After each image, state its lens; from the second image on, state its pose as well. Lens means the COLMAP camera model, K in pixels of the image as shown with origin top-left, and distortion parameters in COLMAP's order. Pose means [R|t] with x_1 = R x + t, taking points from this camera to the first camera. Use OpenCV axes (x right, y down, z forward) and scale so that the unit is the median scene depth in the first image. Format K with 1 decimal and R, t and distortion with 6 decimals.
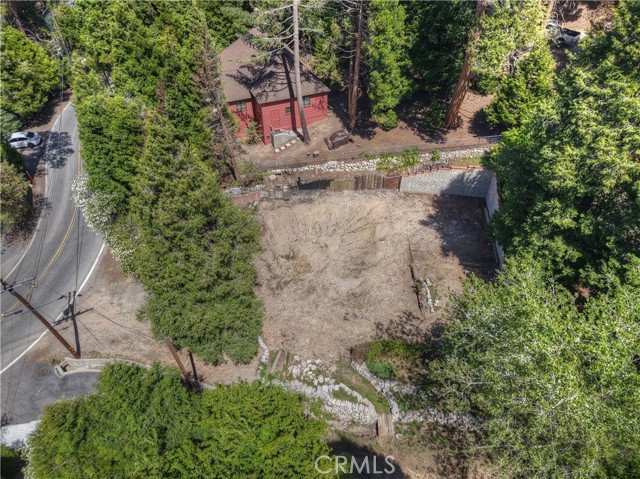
lens RADIAL K [[426.3, 0, 319.9], [0, 426.3, 241.9], [0, 0, 1]] dist [0.010049, -0.018472]
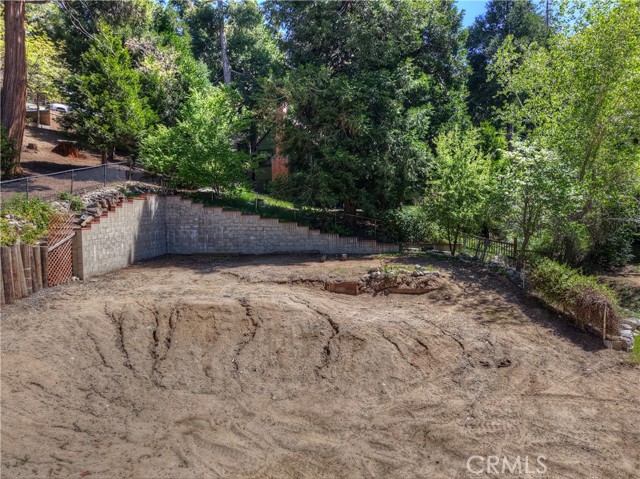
lens RADIAL K [[426.3, 0, 321.0], [0, 426.3, 236.1], [0, 0, 1]] dist [0.010049, -0.018472]
pose [[-0.105410, -0.060185, 0.992606, -0.241324], [0.697570, 0.706910, 0.116941, -0.042865], [-0.708721, 0.704739, -0.032532, 0.905990]]
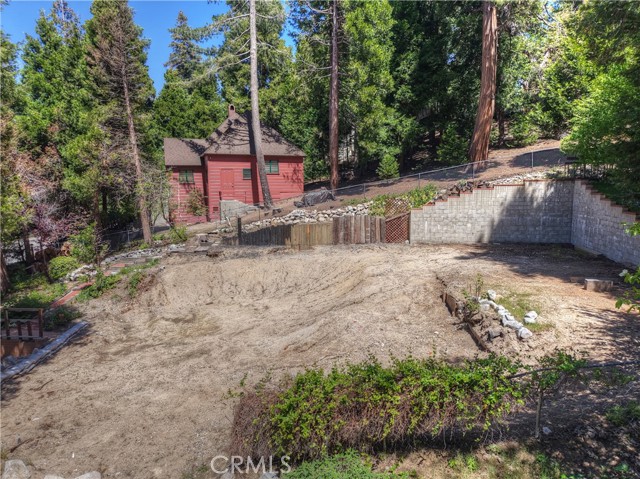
lens RADIAL K [[426.3, 0, 324.8], [0, 426.3, 234.2], [0, 0, 1]] dist [0.010049, -0.018472]
pose [[0.998488, -0.002397, -0.054911, 0.112501], [-0.031592, 0.792495, -0.609060, 0.244508], [0.044977, 0.609874, 0.791221, 0.584087]]
